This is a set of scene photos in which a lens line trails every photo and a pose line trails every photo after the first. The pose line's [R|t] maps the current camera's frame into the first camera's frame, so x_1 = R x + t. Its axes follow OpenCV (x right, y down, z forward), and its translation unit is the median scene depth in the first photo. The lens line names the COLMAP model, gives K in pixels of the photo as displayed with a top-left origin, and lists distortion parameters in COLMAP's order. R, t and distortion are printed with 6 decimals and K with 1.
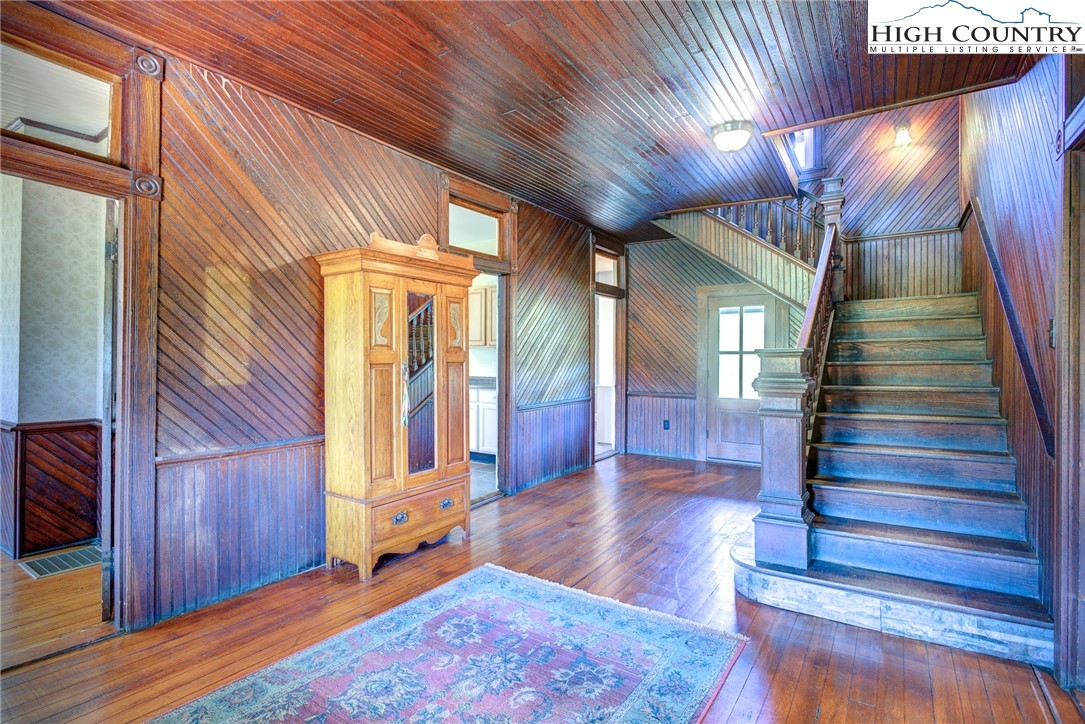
lens RADIAL K [[526.6, 0, 545.2], [0, 526.6, 359.8], [0, 0, 1]] dist [-0.017800, 0.005874]
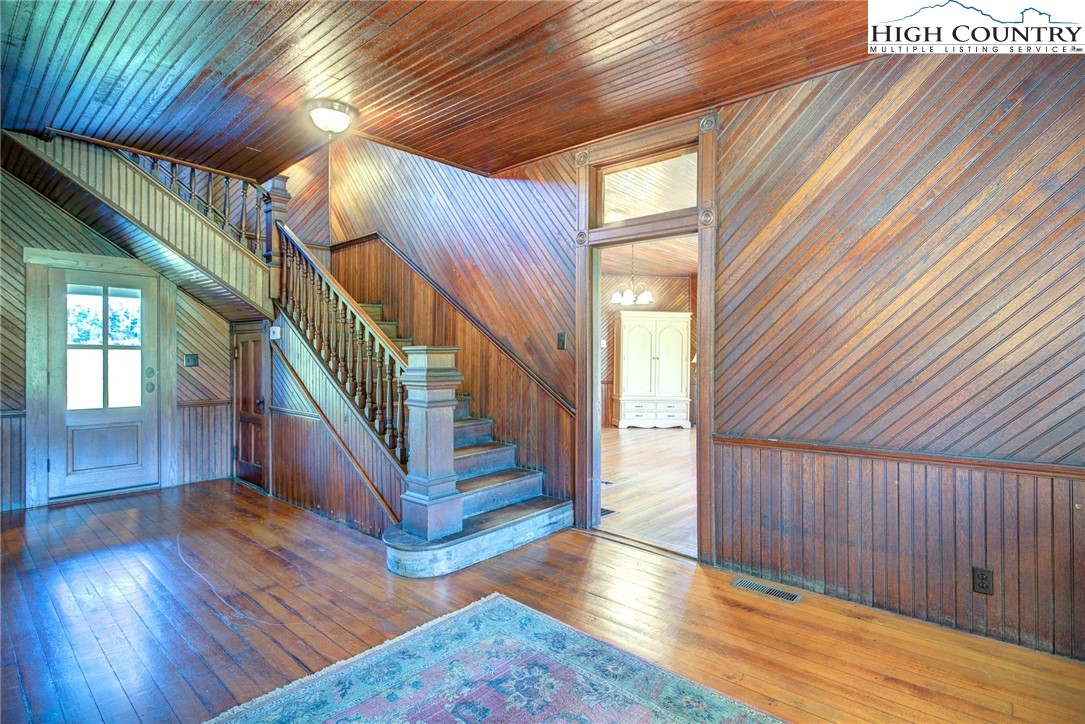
lens RADIAL K [[526.6, 0, 543.2], [0, 526.6, 357.3], [0, 0, 1]] dist [-0.017800, 0.005874]
pose [[0.147654, -0.002960, 0.989035, -0.665152], [0.001332, 0.999995, 0.002794, -0.001333], [-0.989038, 0.000905, 0.147658, 0.631076]]
